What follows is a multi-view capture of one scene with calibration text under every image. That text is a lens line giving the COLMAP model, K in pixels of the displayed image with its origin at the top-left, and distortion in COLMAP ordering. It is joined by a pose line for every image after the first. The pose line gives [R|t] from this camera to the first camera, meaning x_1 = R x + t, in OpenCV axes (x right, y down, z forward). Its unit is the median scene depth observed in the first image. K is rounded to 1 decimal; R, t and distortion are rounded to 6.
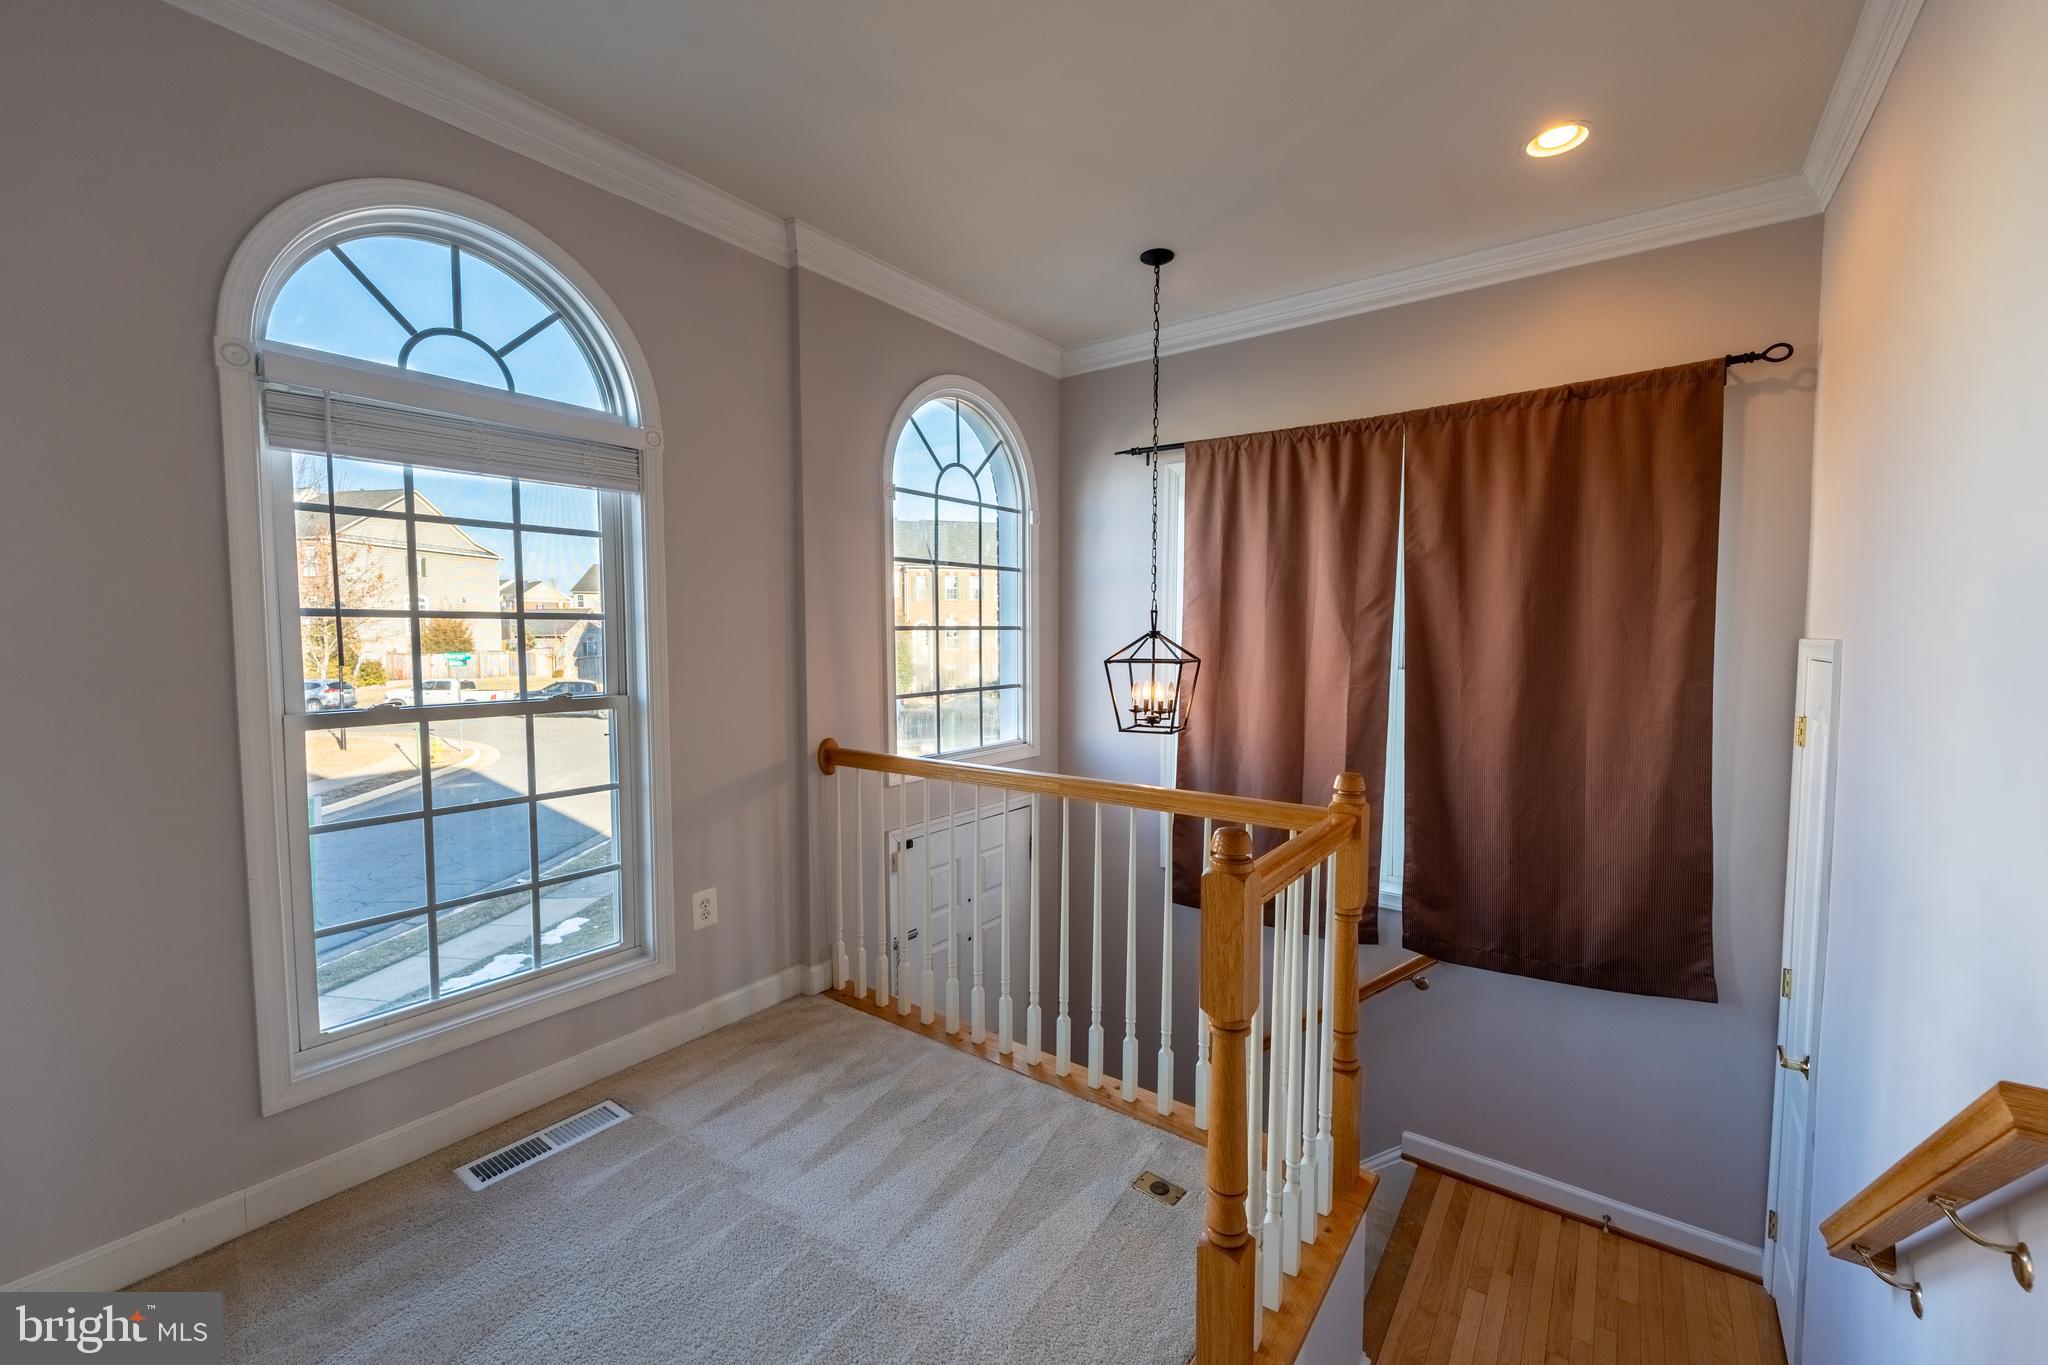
lens RADIAL K [[834.0, 0, 1023.4], [0, 834.0, 688.0], [0, 0, 1]] dist [-0.000293, 0.000244]
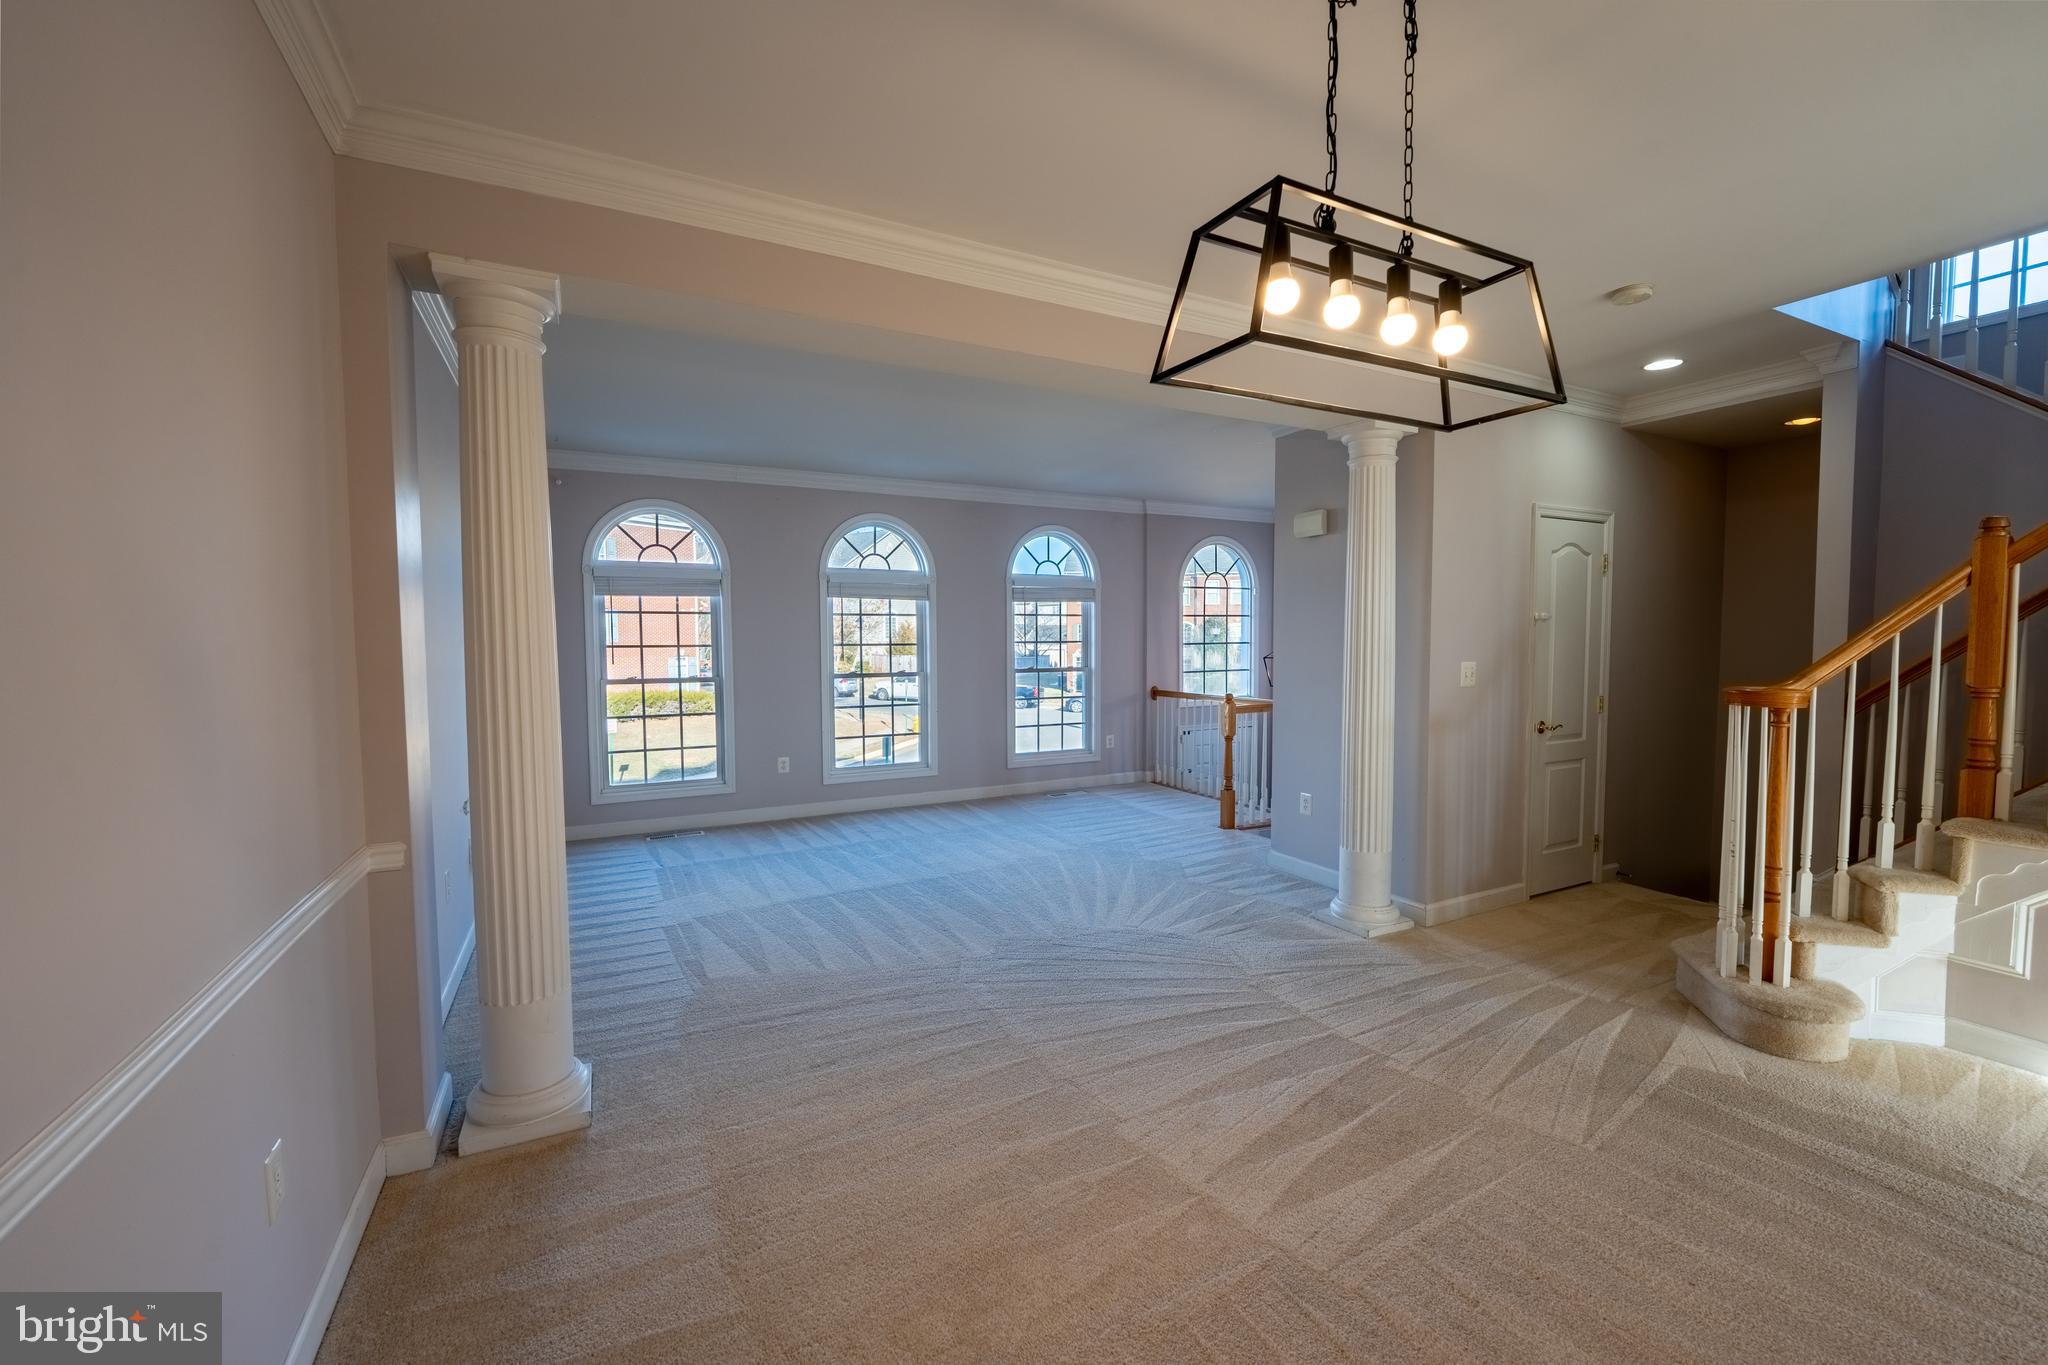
lens RADIAL K [[834.0, 0, 1023.4], [0, 834.0, 688.0], [0, 0, 1]] dist [-0.000293, 0.000244]
pose [[0.904132, 0.020255, -0.426773, 0.582776], [-0.022266, 0.999752, 0.000278, 0.083831], [0.426672, 0.009251, 0.904359, -1.765106]]
